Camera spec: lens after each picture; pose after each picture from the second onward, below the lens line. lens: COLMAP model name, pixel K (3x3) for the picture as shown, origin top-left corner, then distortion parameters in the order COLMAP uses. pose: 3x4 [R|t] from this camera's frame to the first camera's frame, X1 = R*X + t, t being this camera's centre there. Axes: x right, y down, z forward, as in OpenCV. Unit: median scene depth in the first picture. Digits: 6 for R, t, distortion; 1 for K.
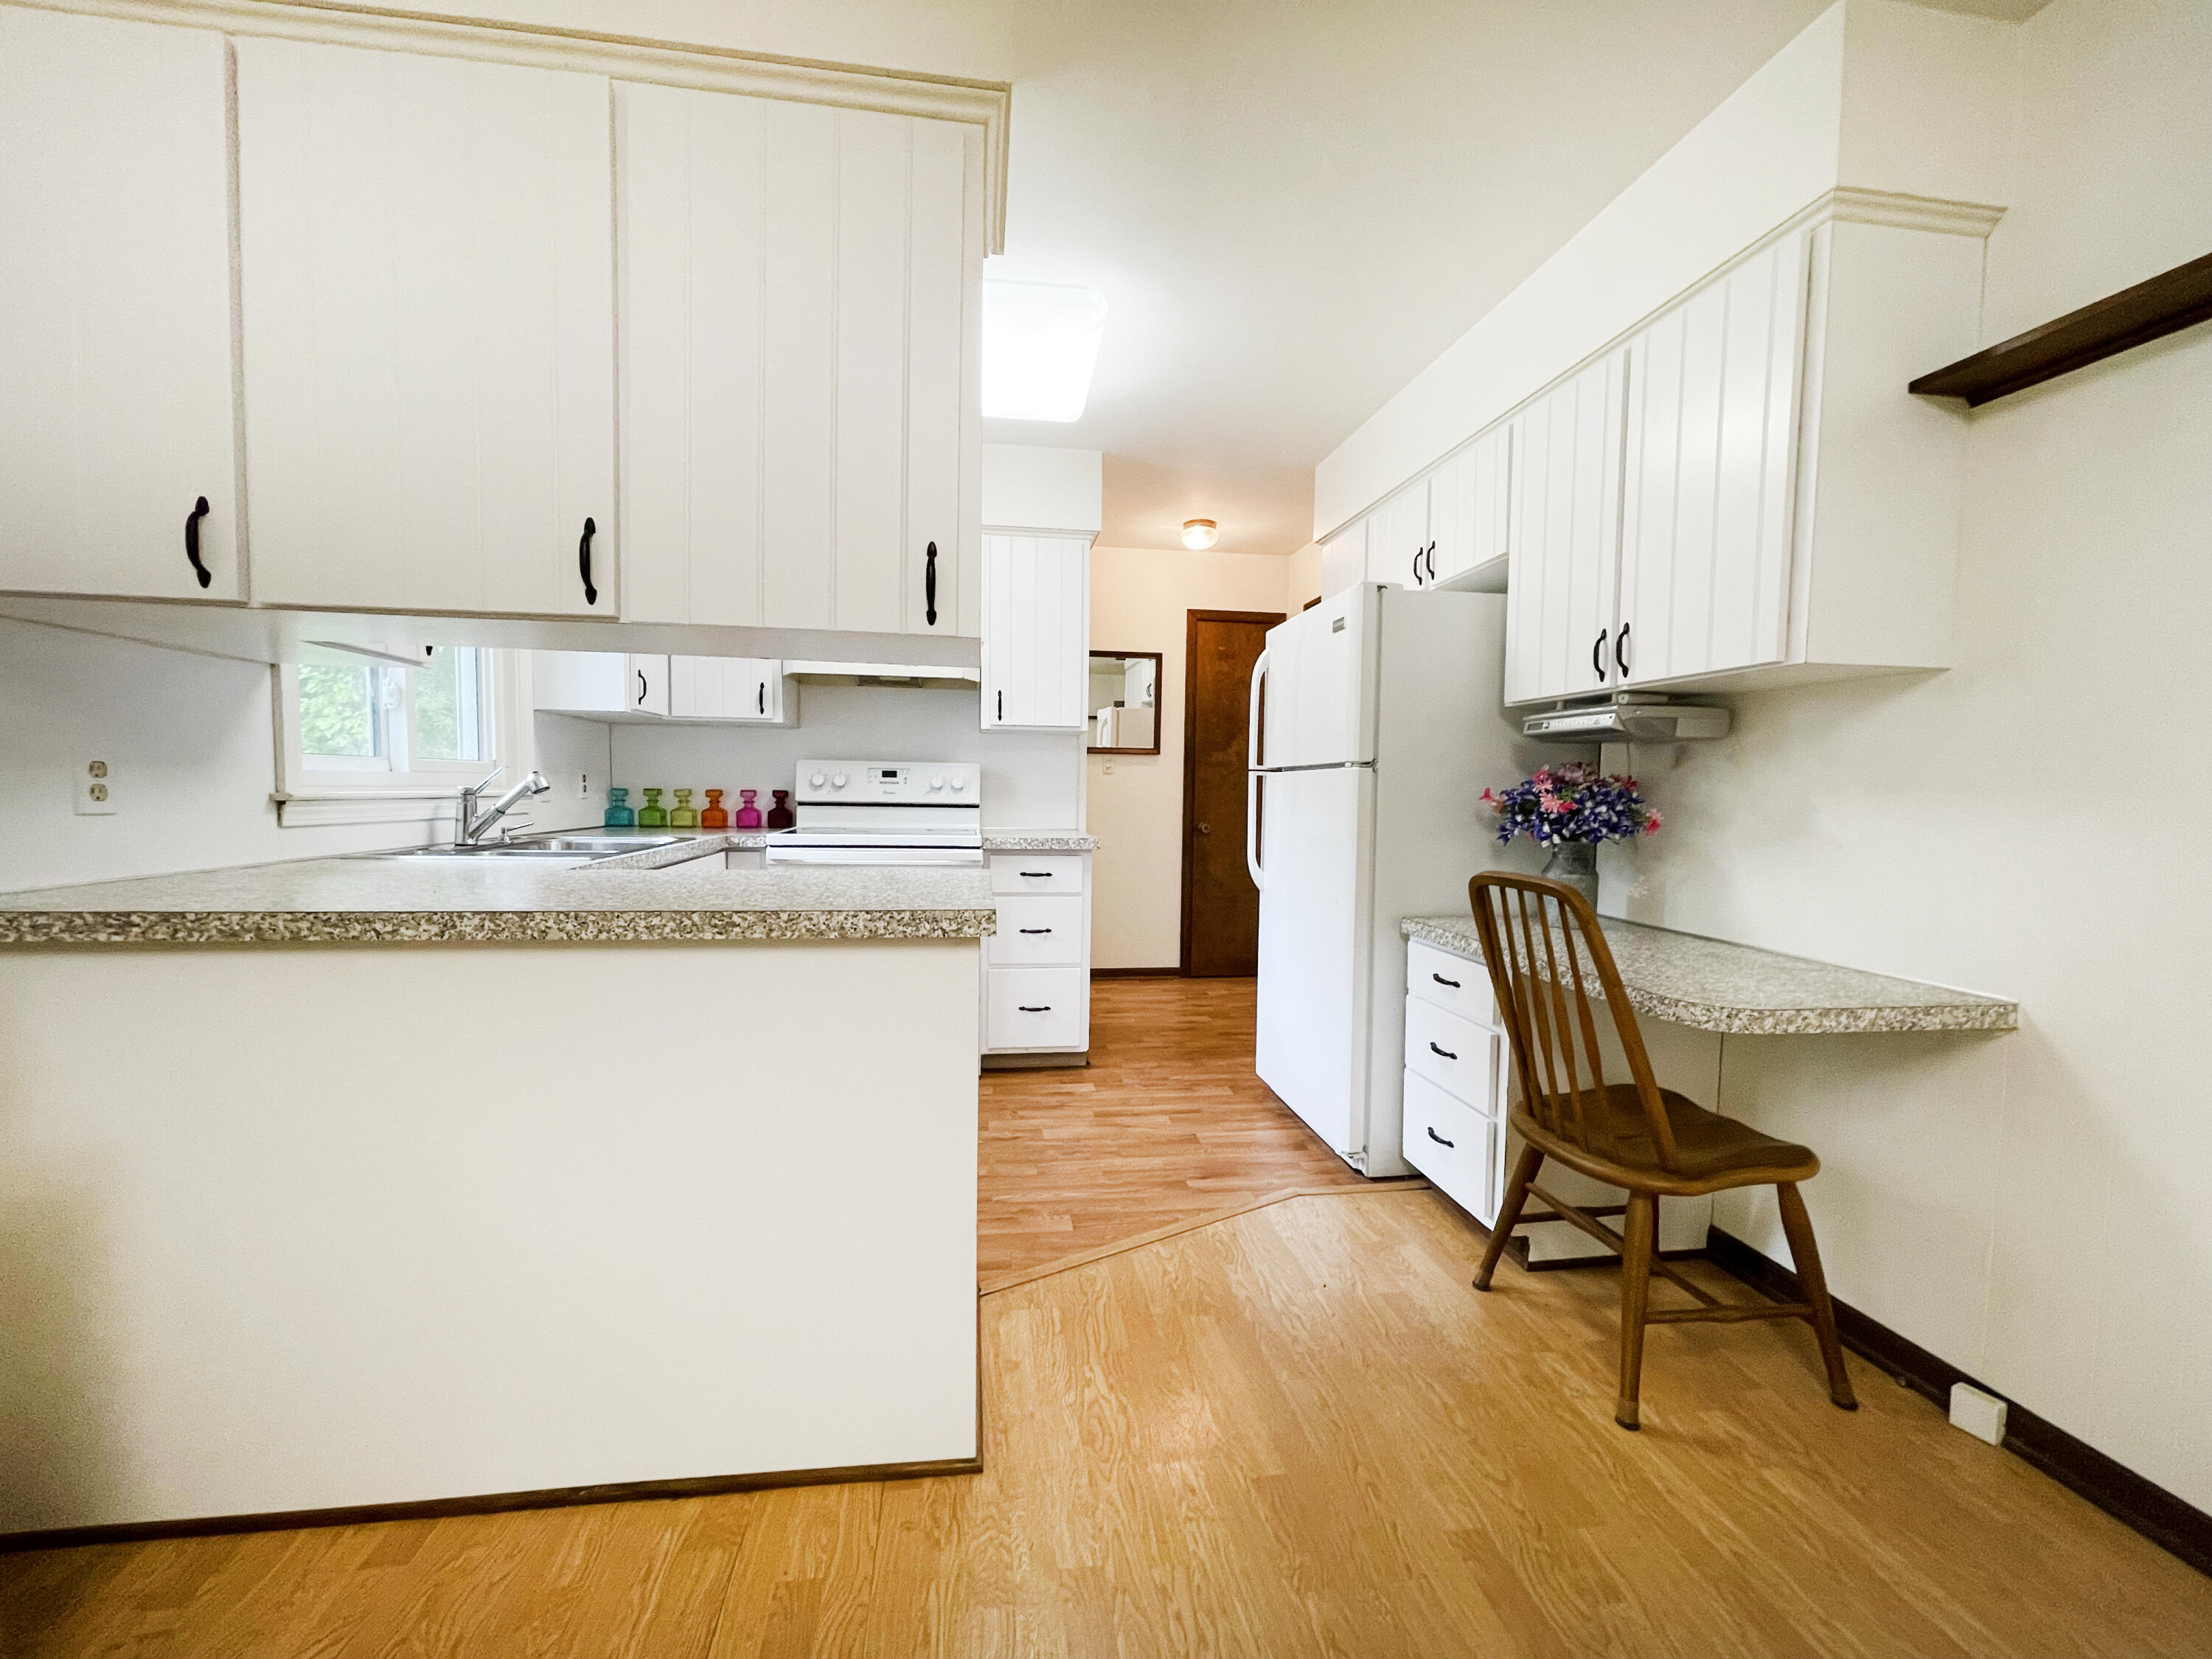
lens RADIAL K [[889.6, 0, 1090.9], [0, 889.6, 843.4], [0, 0, 1]] dist [-0.002852, -0.000367]
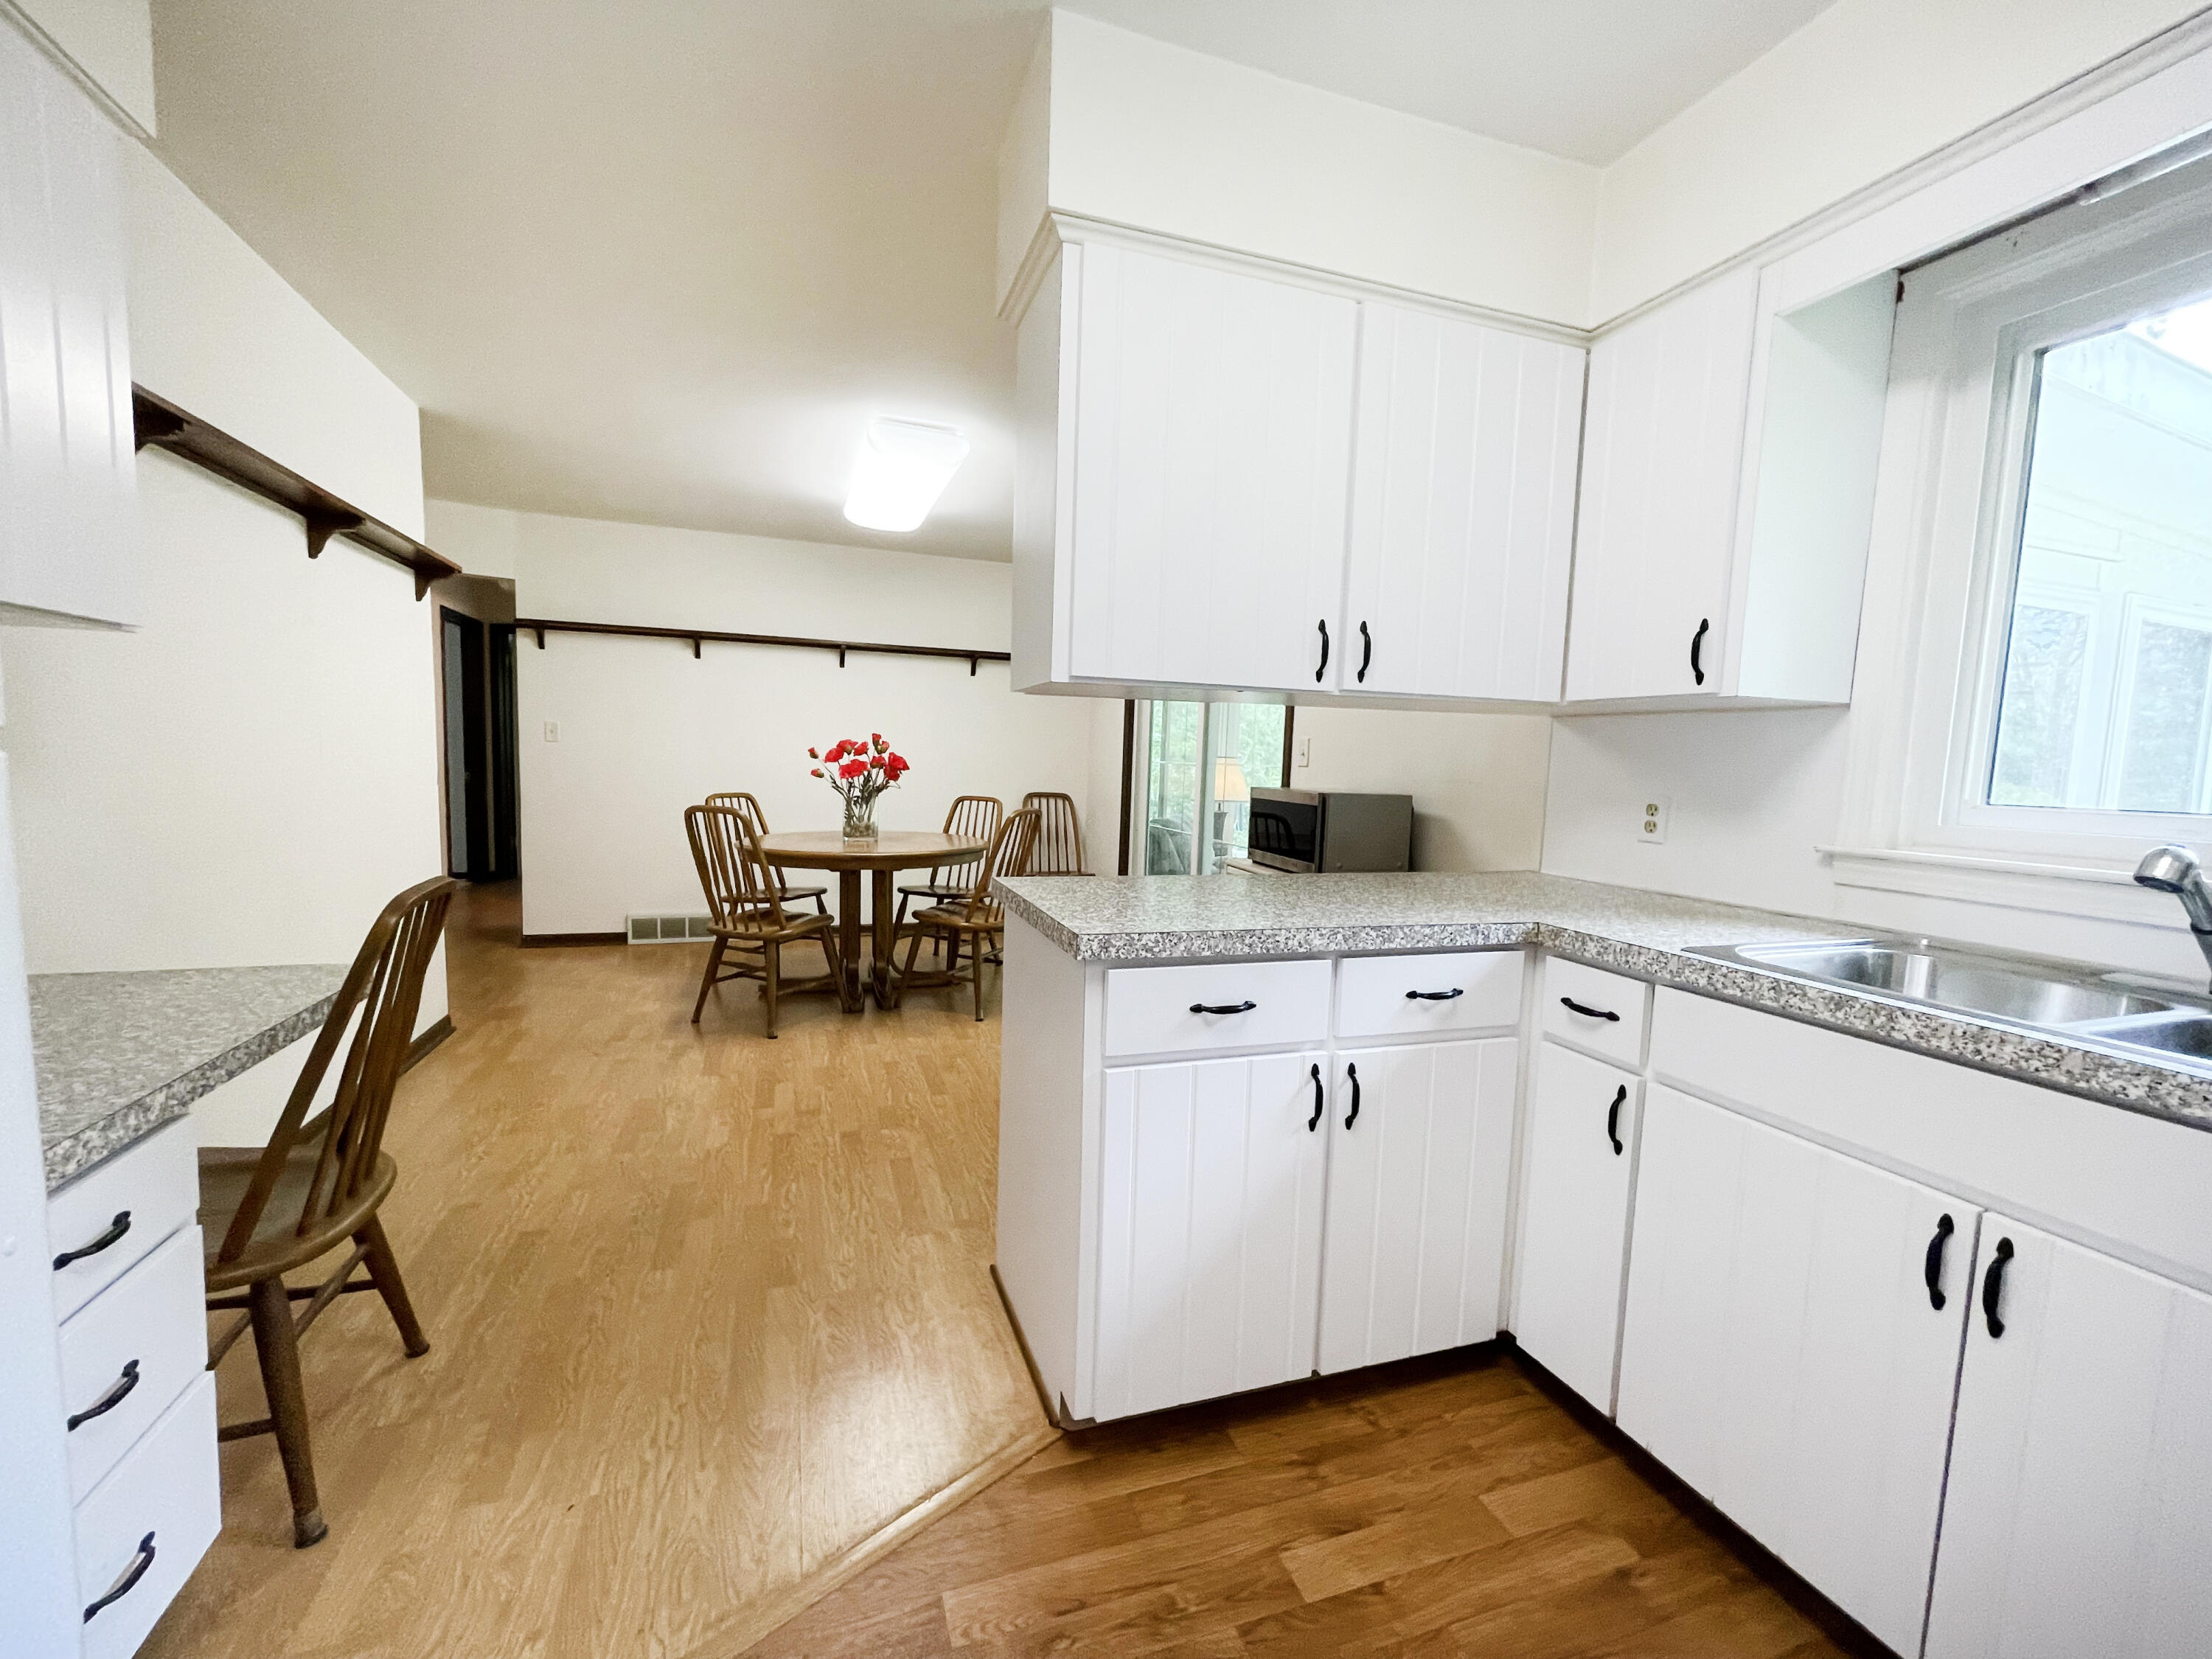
lens RADIAL K [[901.6, 0, 1099.4], [0, 901.6, 837.6], [0, 0, 1]] dist [0.000073, -0.000233]
pose [[-0.981986, -0.028531, -0.186788, -0.001534], [-0.056667, 0.987500, 0.147078, -0.083081], [0.180257, 0.155013, -0.971328, 0.917867]]
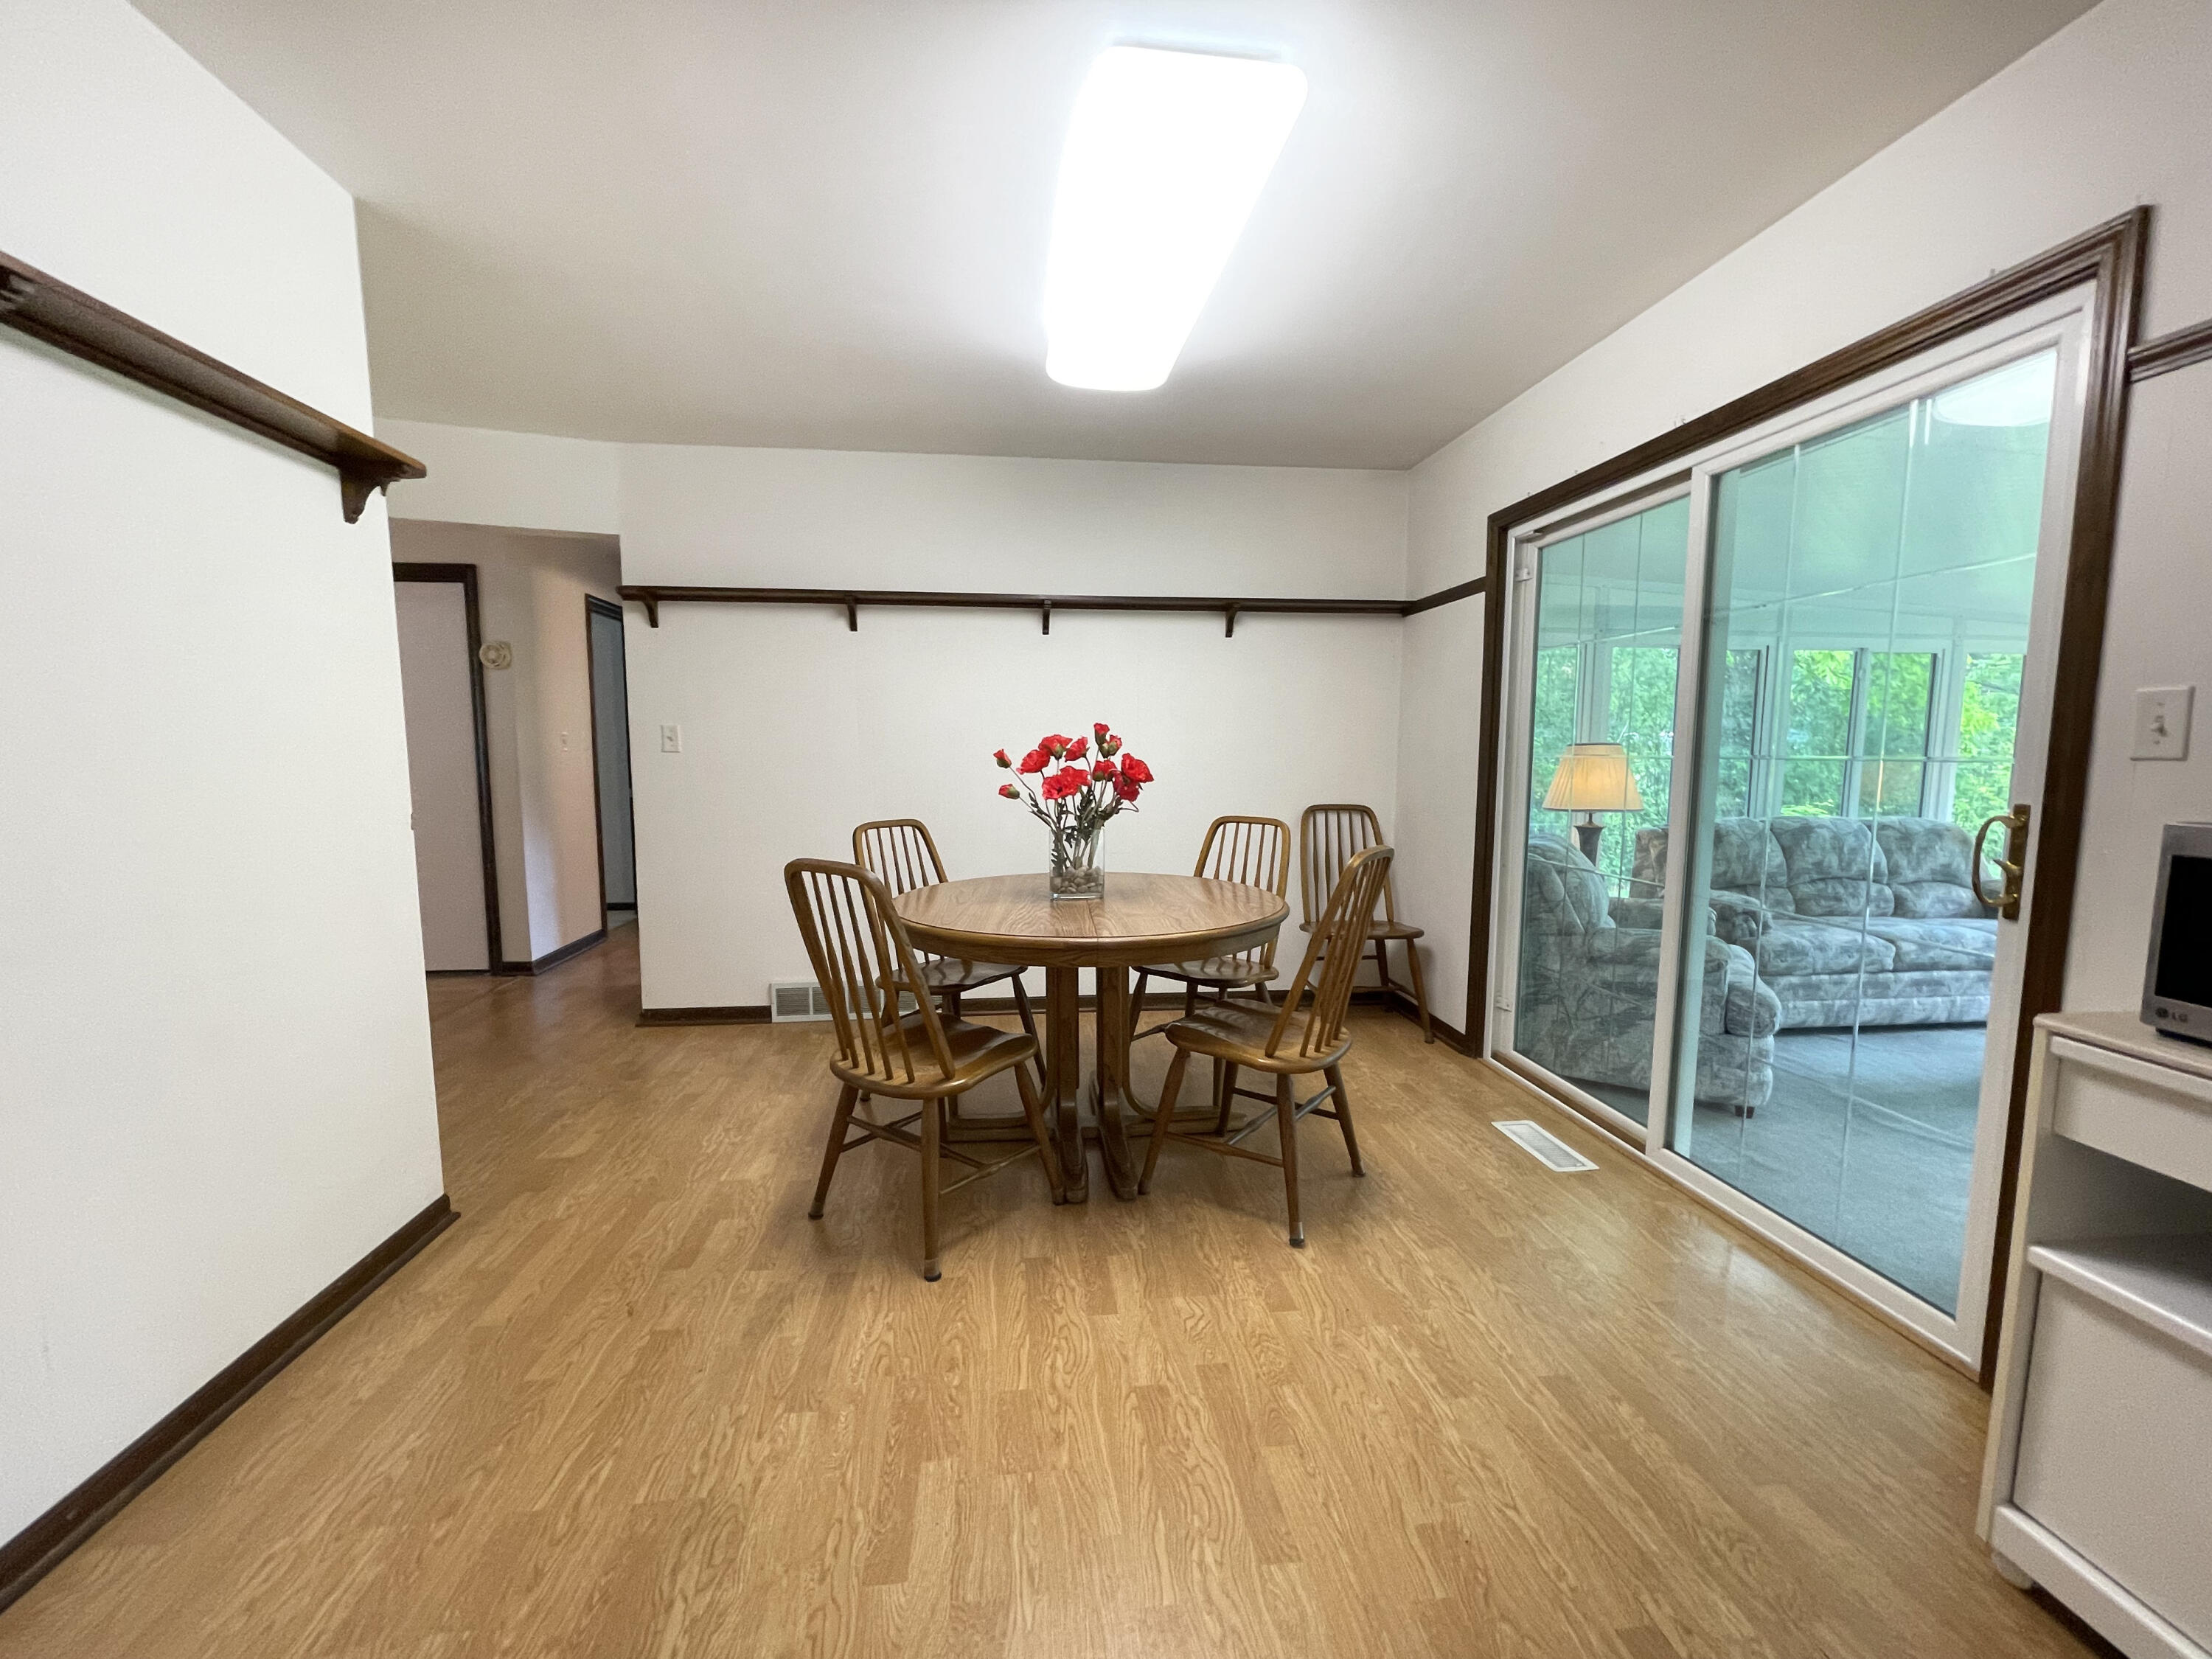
lens RADIAL K [[901.6, 0, 1099.4], [0, 901.6, 837.6], [0, 0, 1]] dist [0.000073, -0.000233]
pose [[-0.999329, -0.018167, 0.031789, 0.046571], [-0.012825, 0.986899, 0.160827, -0.052578], [-0.034294, 0.160311, -0.986471, 0.409108]]
